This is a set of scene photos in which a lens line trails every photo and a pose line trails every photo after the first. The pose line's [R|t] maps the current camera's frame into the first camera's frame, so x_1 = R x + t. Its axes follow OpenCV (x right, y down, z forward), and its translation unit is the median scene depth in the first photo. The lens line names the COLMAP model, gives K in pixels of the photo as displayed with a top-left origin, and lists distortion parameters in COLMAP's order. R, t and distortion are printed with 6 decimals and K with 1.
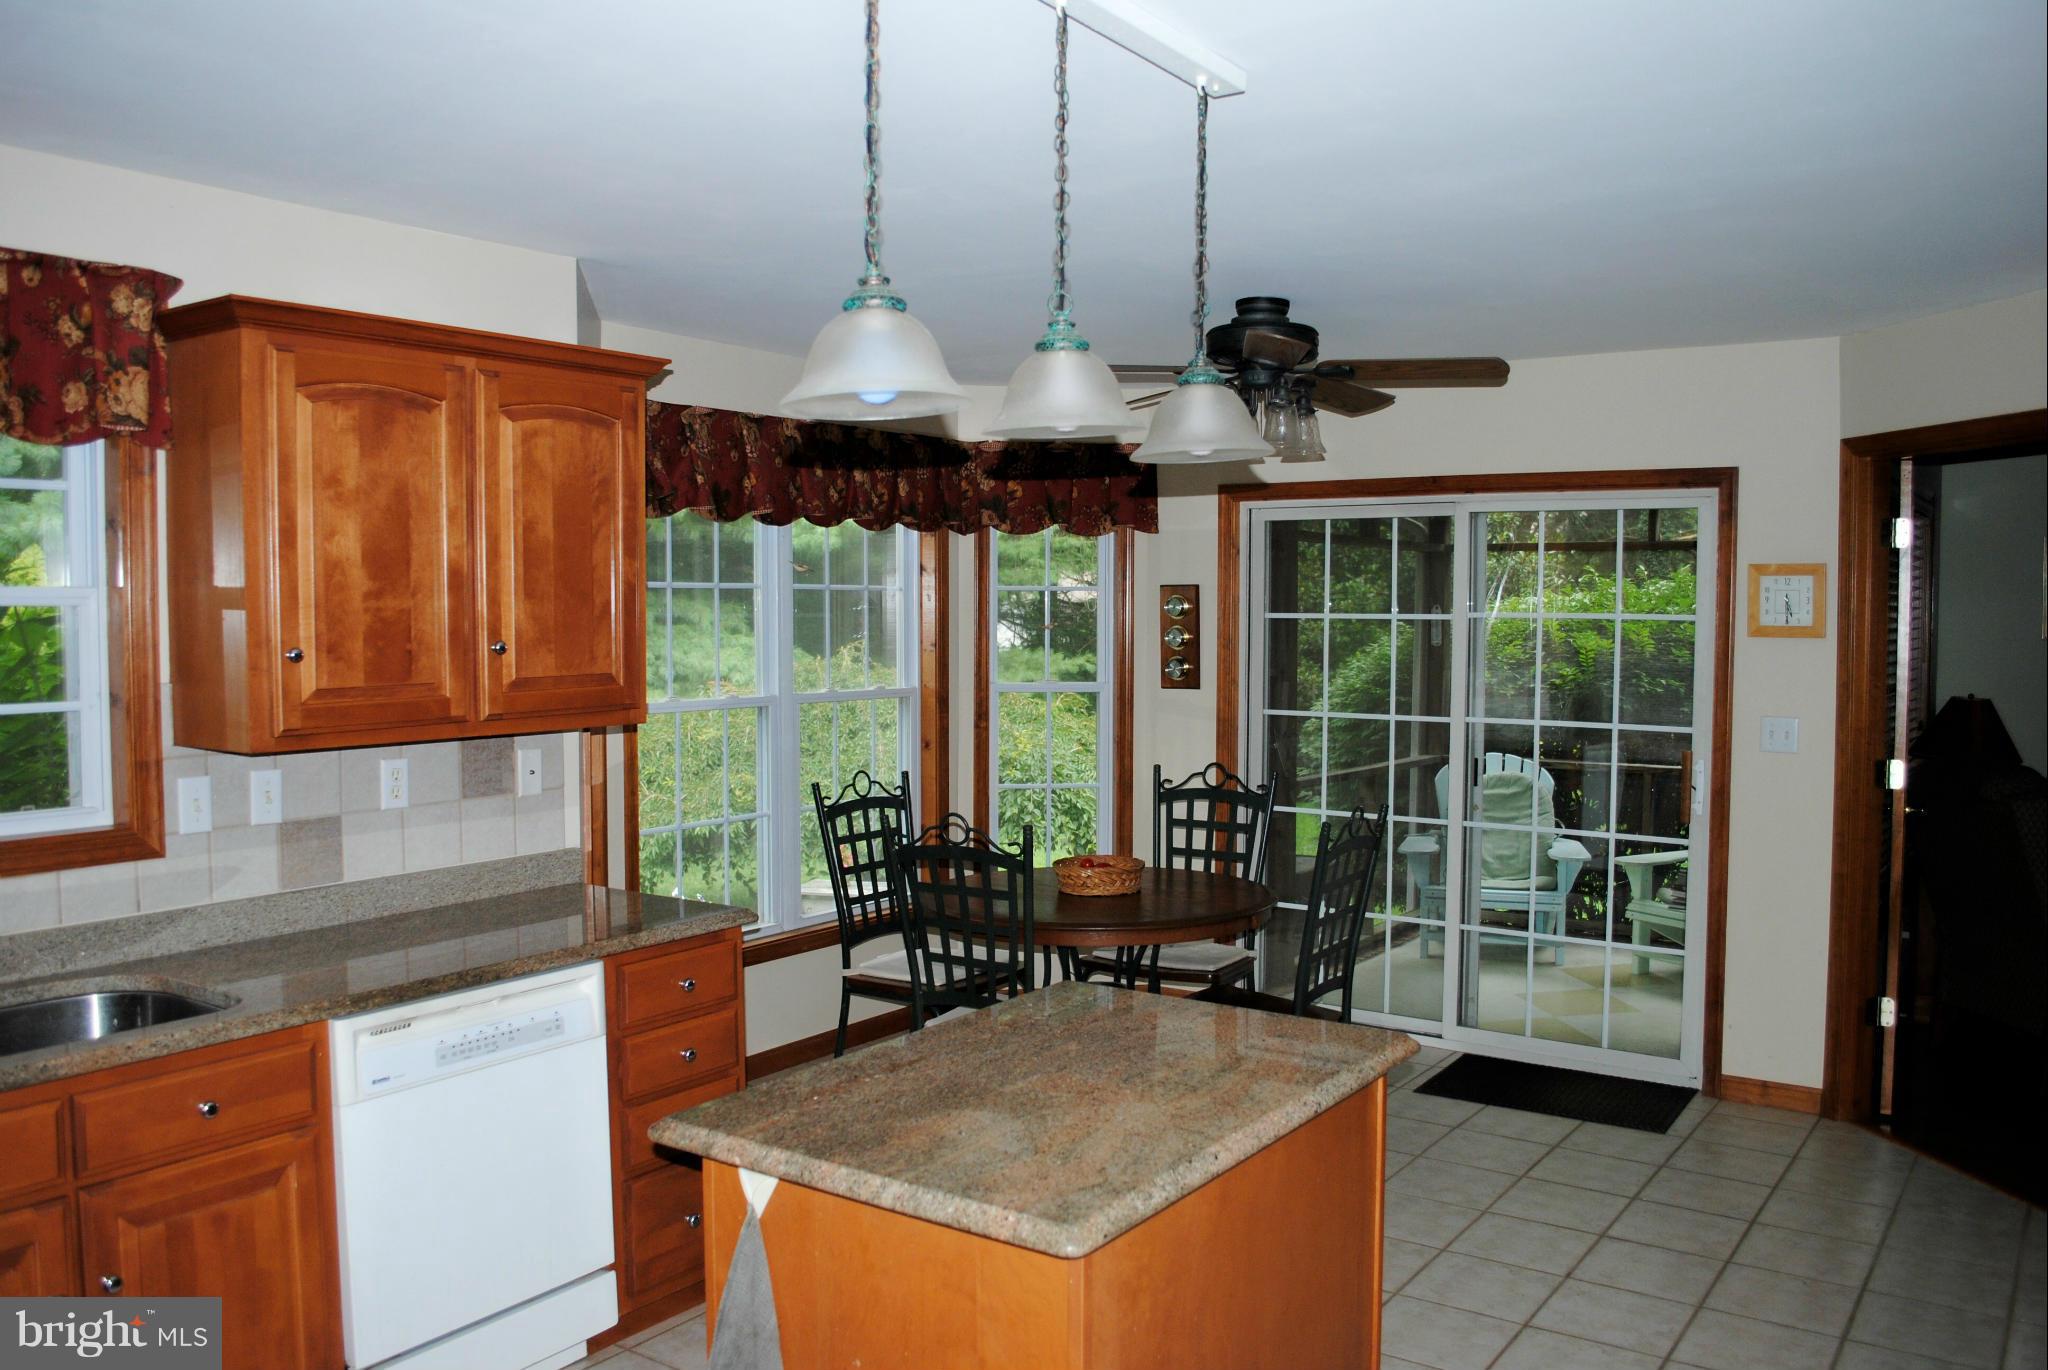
lens RADIAL K [[1609.0, 0, 1016.1], [0, 1609.0, 684.7], [0, 0, 1]] dist [-0.088791, 0.005068]
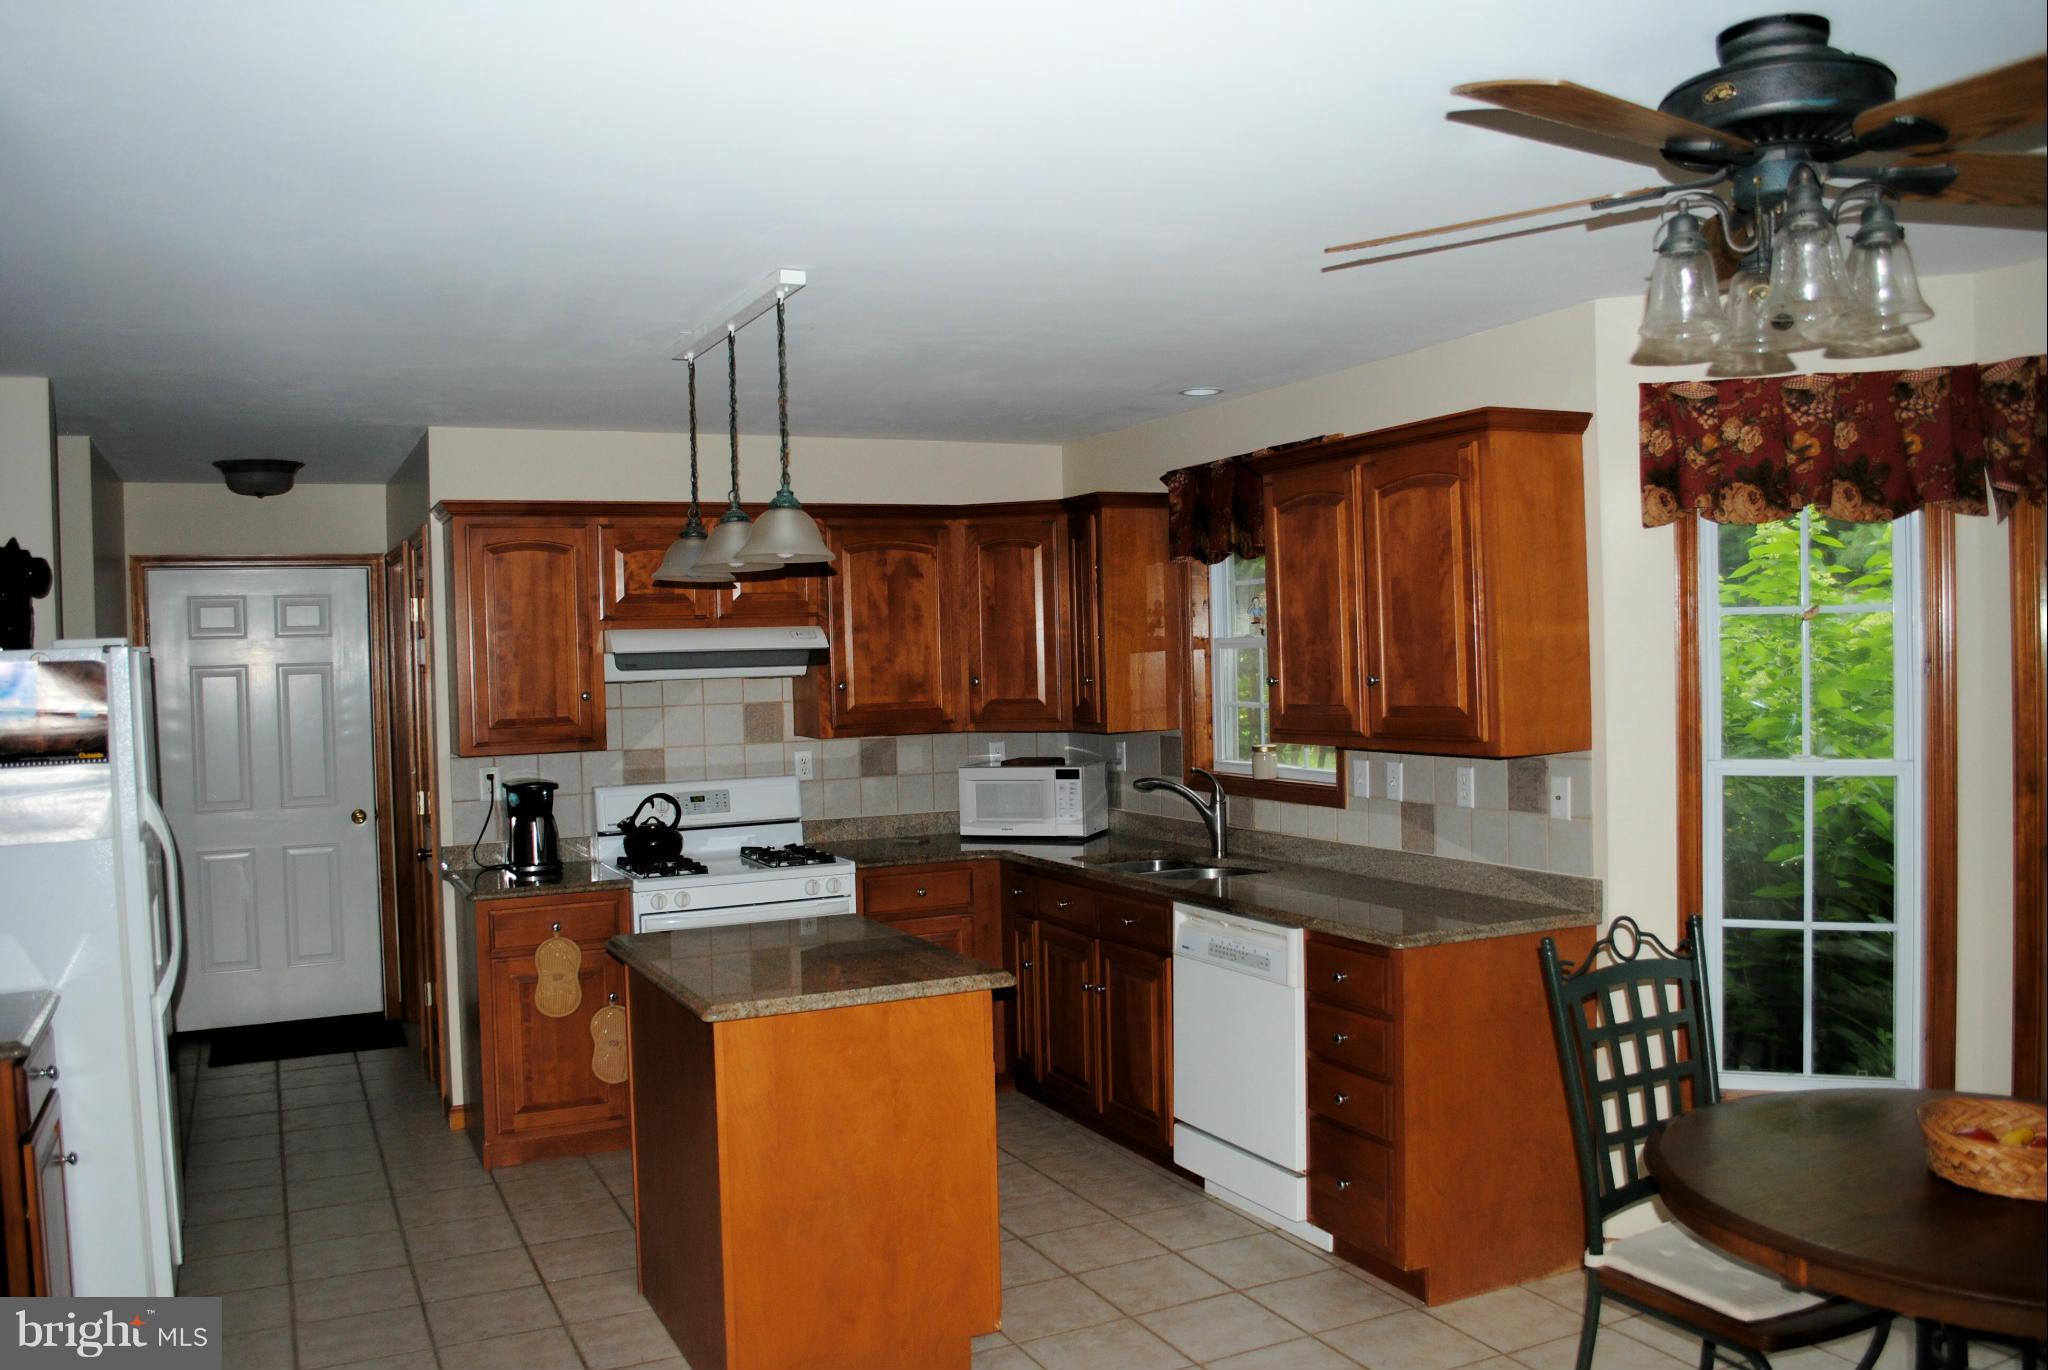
lens RADIAL K [[1609.0, 0, 1016.1], [0, 1609.0, 684.7], [0, 0, 1]] dist [-0.088791, 0.005068]
pose [[-0.485026, 0.029806, -0.873991, 0.980247], [-0.017155, 0.998902, 0.043587, -0.075011], [0.874331, 0.036134, -0.483983, 1.453329]]
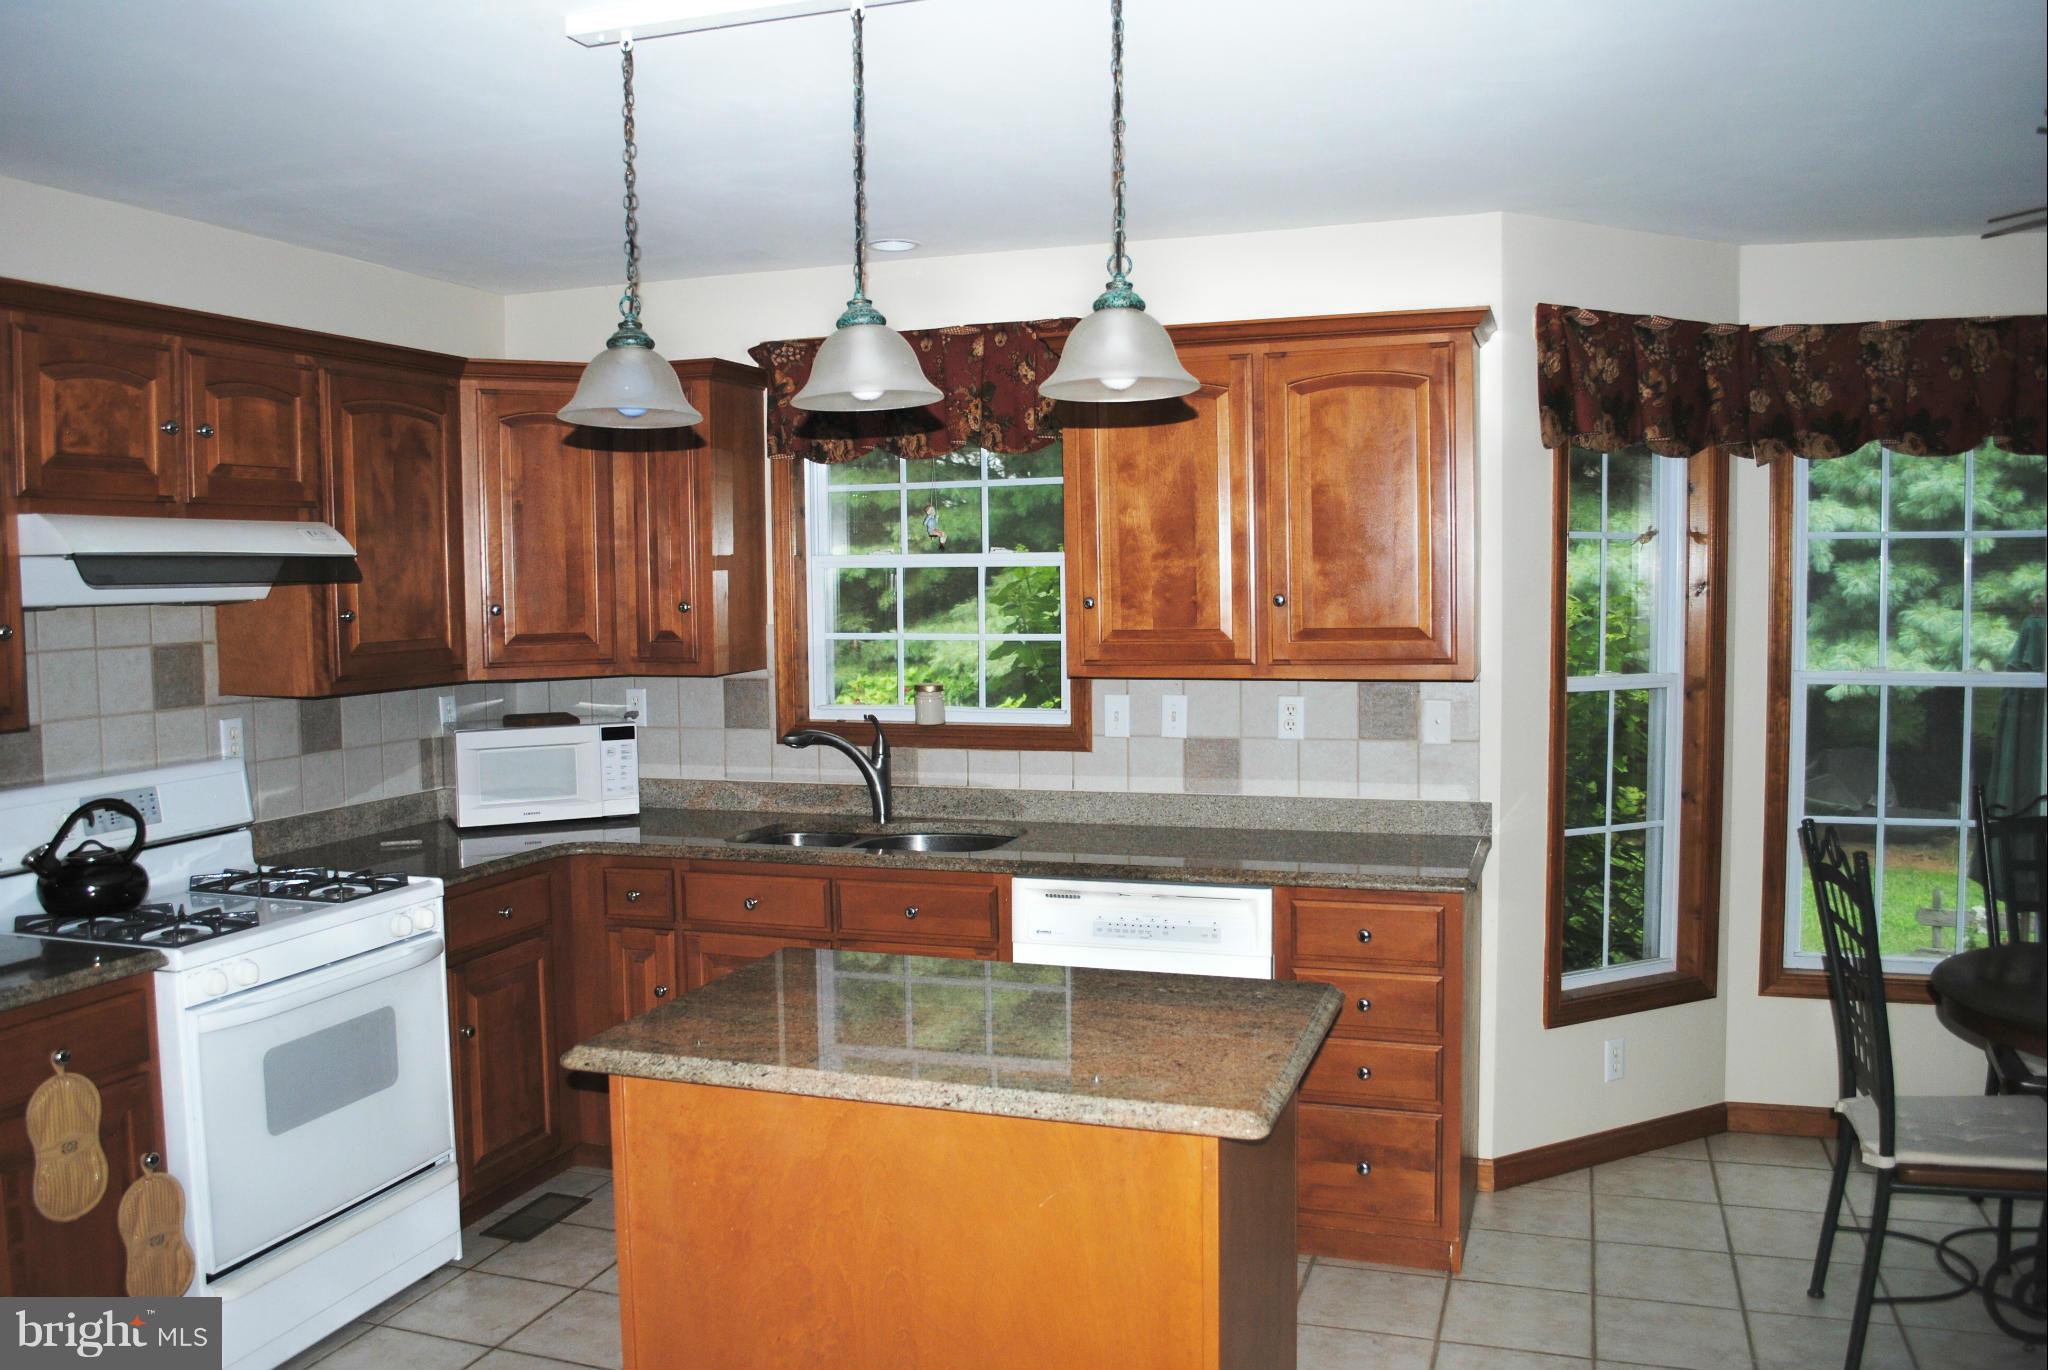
lens RADIAL K [[1609.0, 0, 1016.1], [0, 1609.0, 684.7], [0, 0, 1]] dist [-0.088791, 0.005068]
pose [[0.279120, 0.060135, -0.958371, 0.751073], [-0.034302, 0.998025, 0.052633, -0.018082], [0.959643, 0.018183, 0.280632, 0.539442]]
